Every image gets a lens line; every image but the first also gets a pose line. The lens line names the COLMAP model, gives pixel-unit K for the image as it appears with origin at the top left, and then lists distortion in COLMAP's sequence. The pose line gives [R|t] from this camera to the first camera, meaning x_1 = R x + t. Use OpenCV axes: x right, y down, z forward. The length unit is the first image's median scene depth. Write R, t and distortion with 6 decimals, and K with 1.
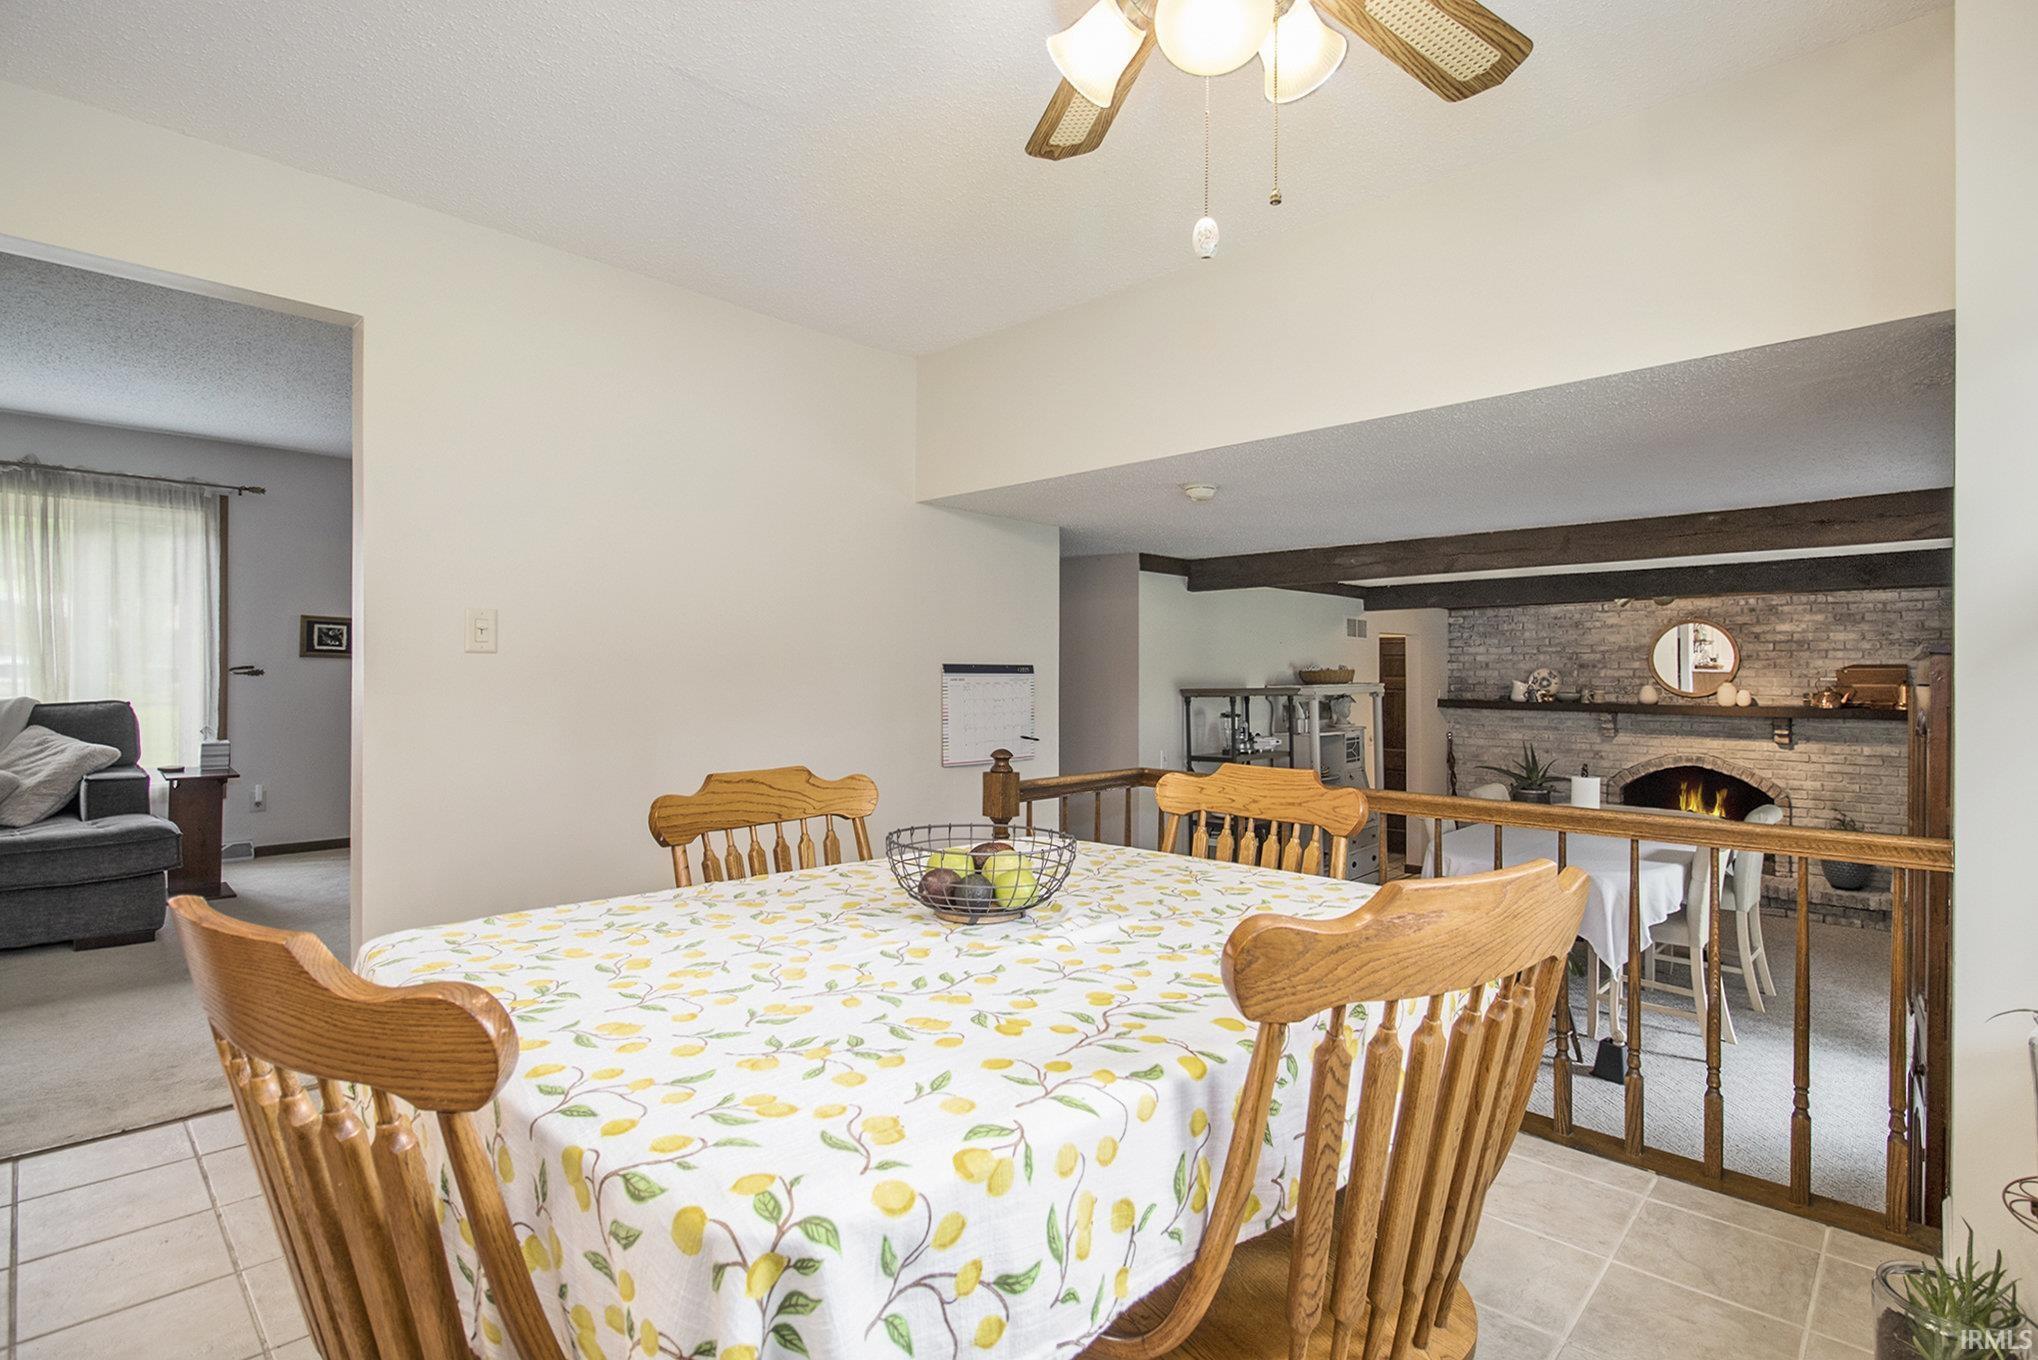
lens RADIAL K [[976.6, 0, 1055.4], [0, 976.6, 674.6], [0, 0, 1]] dist [0.016845, -0.006372]
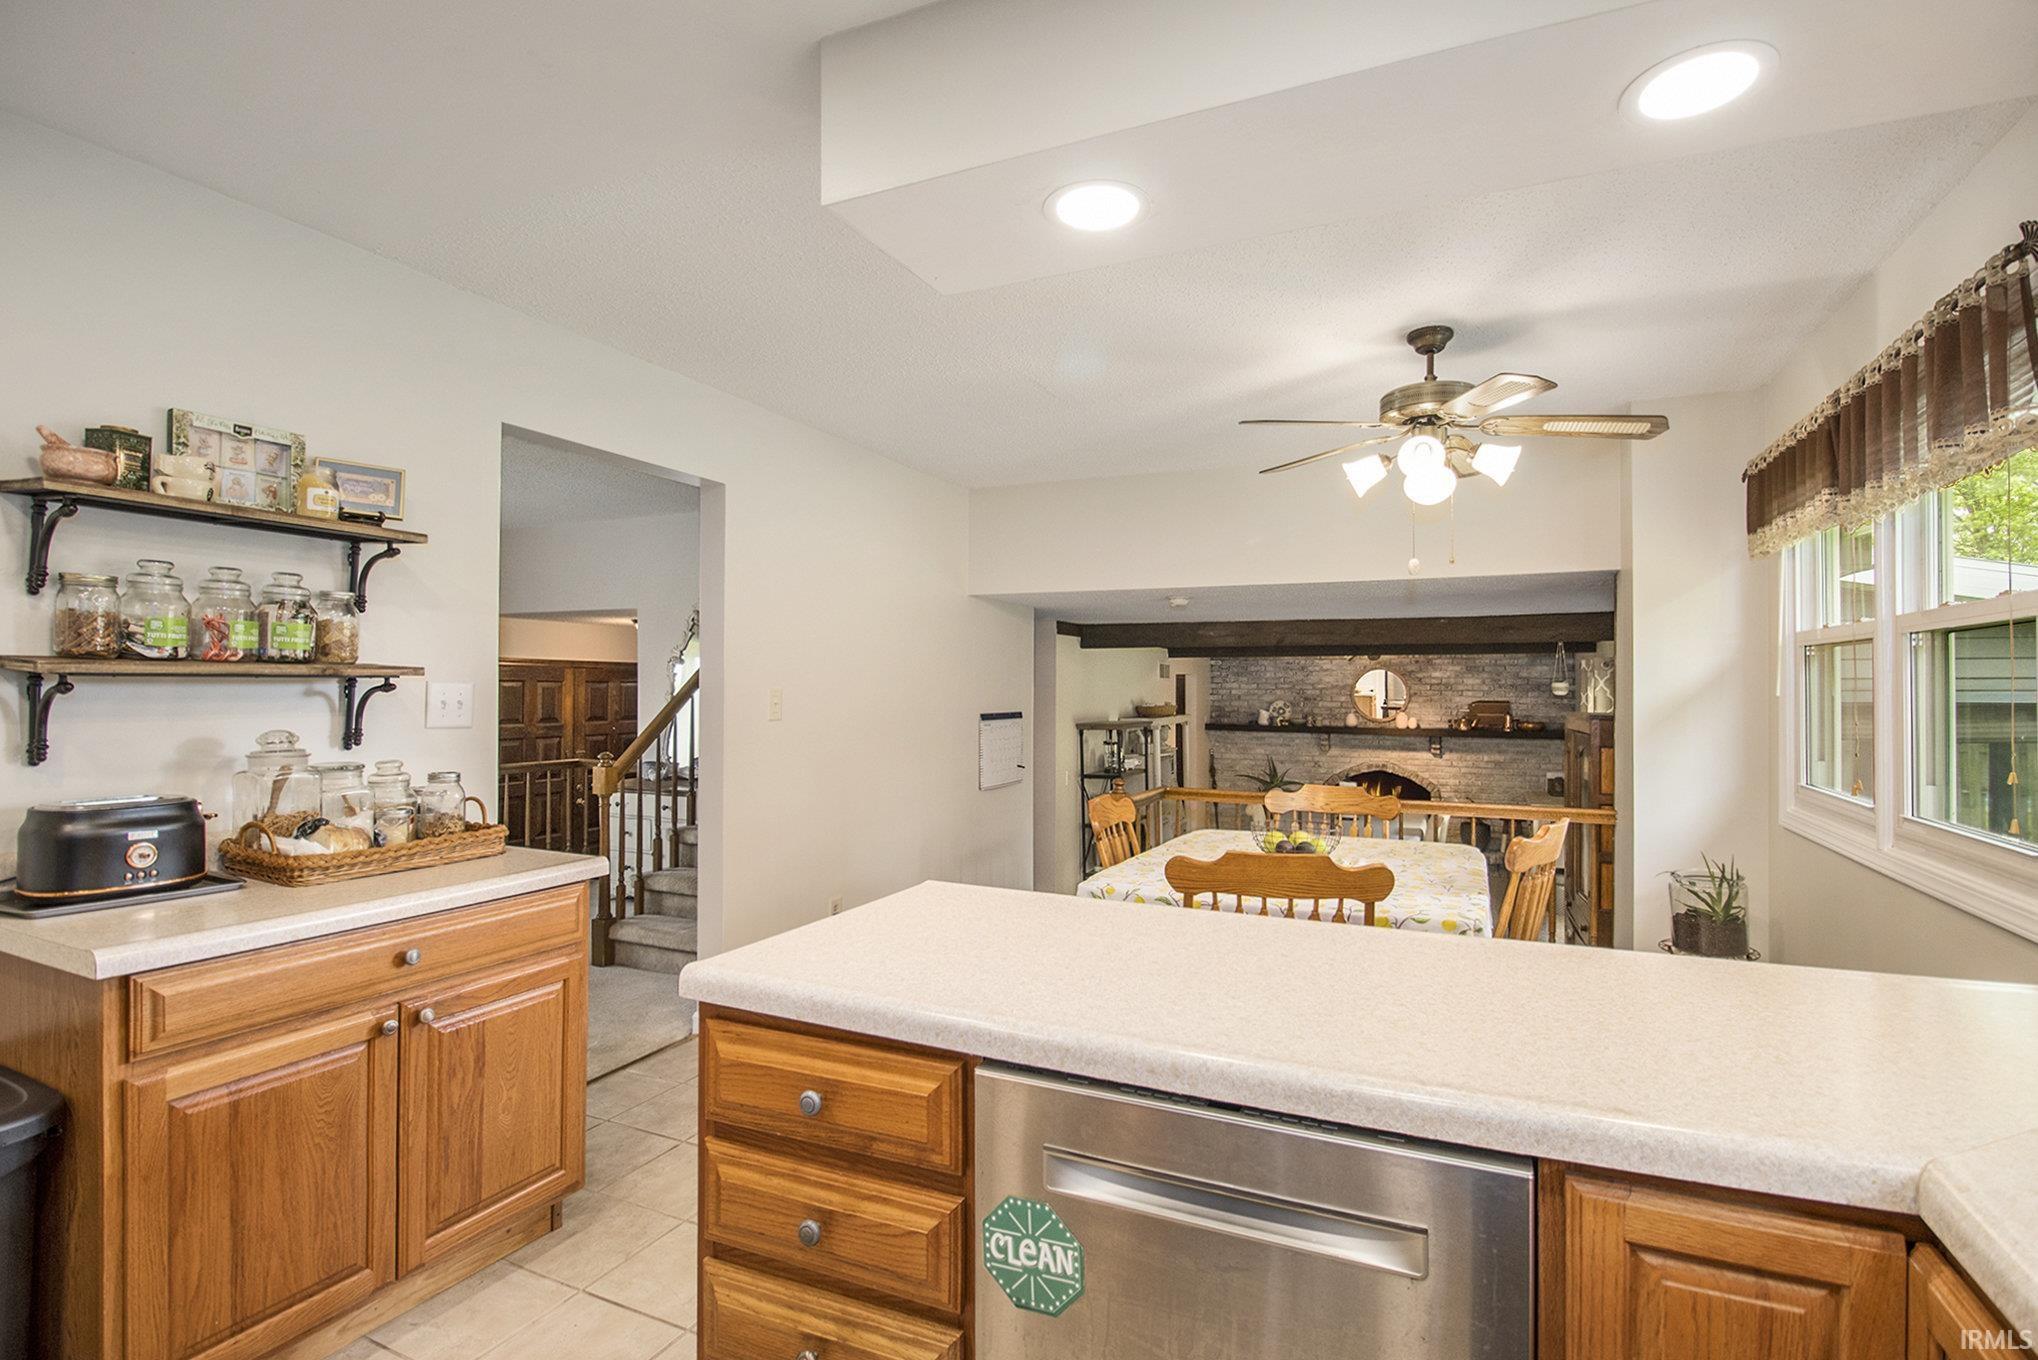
lens RADIAL K [[976.6, 0, 1034.6], [0, 976.6, 693.3], [0, 0, 1]] dist [0.016845, -0.006372]
pose [[0.947850, -0.000826, 0.318715, -0.282150], [-0.001808, 0.999967, 0.007970, -0.029868], [-0.318711, -0.008131, 0.947817, -0.182224]]
